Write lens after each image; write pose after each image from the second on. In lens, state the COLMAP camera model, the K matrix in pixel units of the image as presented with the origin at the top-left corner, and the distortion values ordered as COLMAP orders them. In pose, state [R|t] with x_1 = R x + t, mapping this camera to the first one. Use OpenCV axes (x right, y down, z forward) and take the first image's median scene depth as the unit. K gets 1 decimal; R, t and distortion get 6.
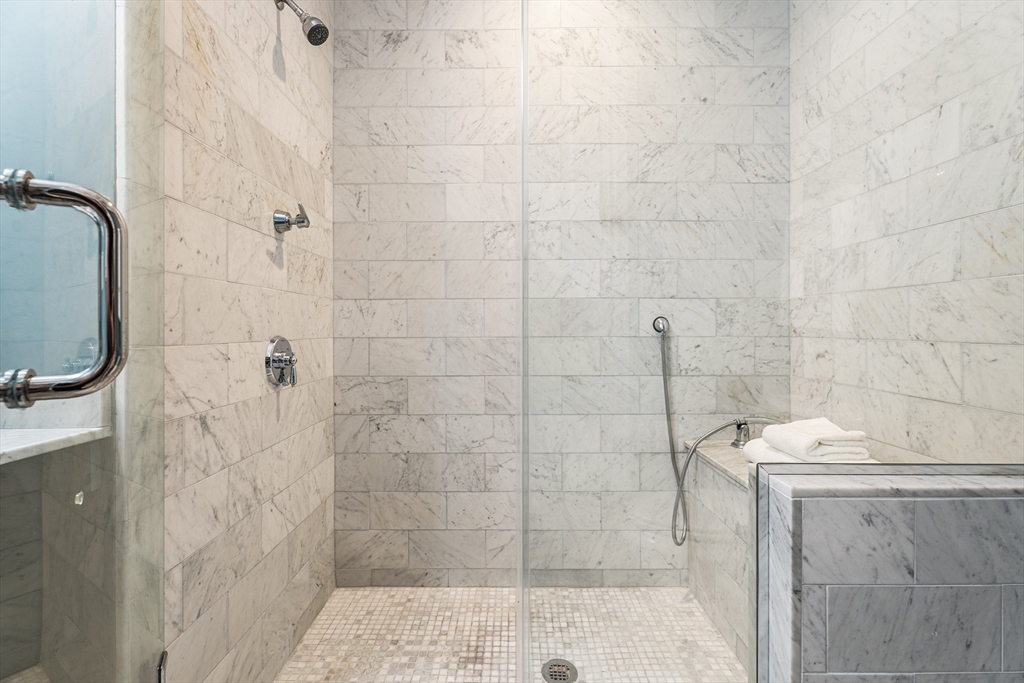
lens RADIAL K [[466.9, 0, 511.8], [0, 466.9, 332.4], [0, 0, 1]] dist [0.000433, -0.000895]
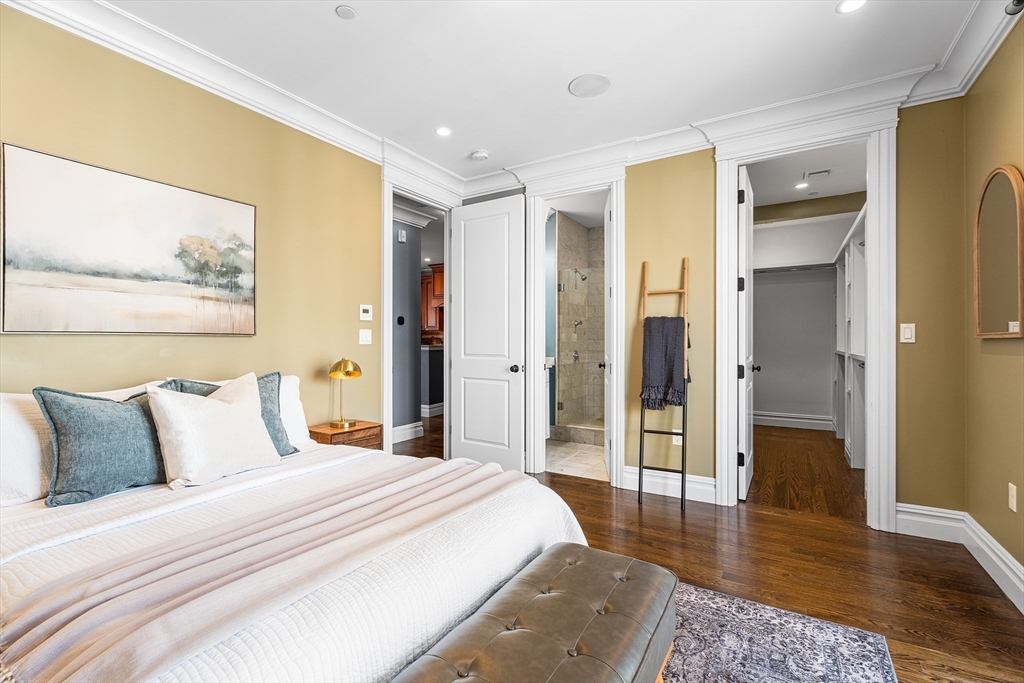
lens RADIAL K [[466.9, 0, 508.8], [0, 466.9, 341.4], [0, 0, 1]] dist [0.000433, -0.000895]
pose [[0.857897, 0.007374, -0.513769, 1.051586], [-0.006802, 0.999972, 0.002994, -0.075105], [0.513776, 0.000926, 0.857924, -2.674989]]
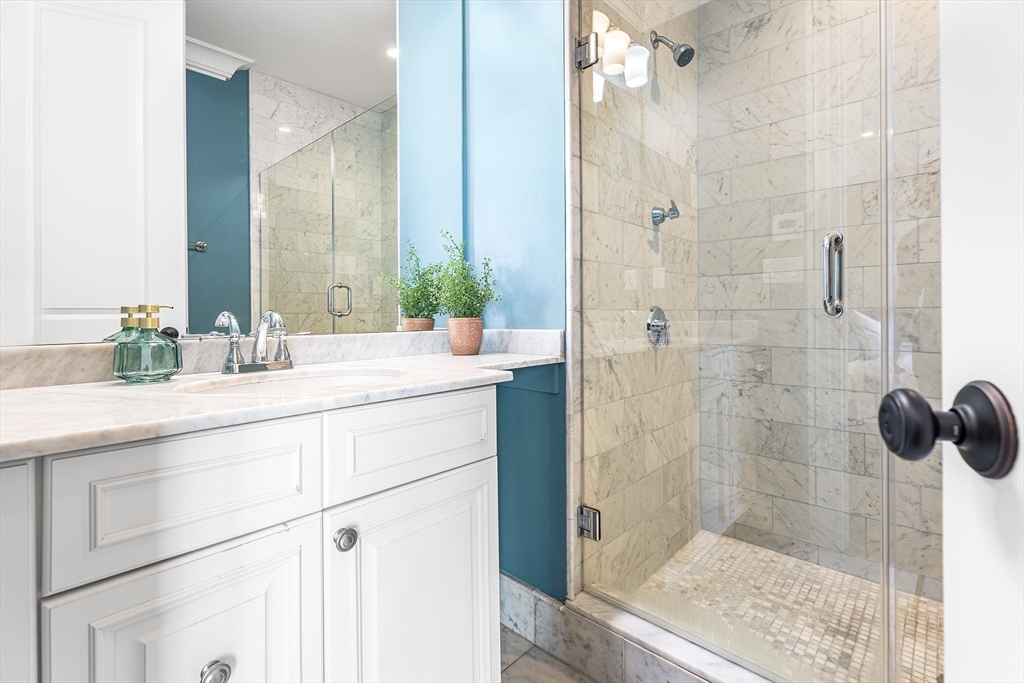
lens RADIAL K [[466.9, 0, 512.0], [0, 466.9, 314.3], [0, 0, 1]] dist [0.000433, -0.000895]
pose [[0.739410, -0.004019, -0.673244, 0.059219], [0.001491, 0.999990, -0.004332, 0.030437], [0.673254, 0.002199, 0.739408, -0.182045]]
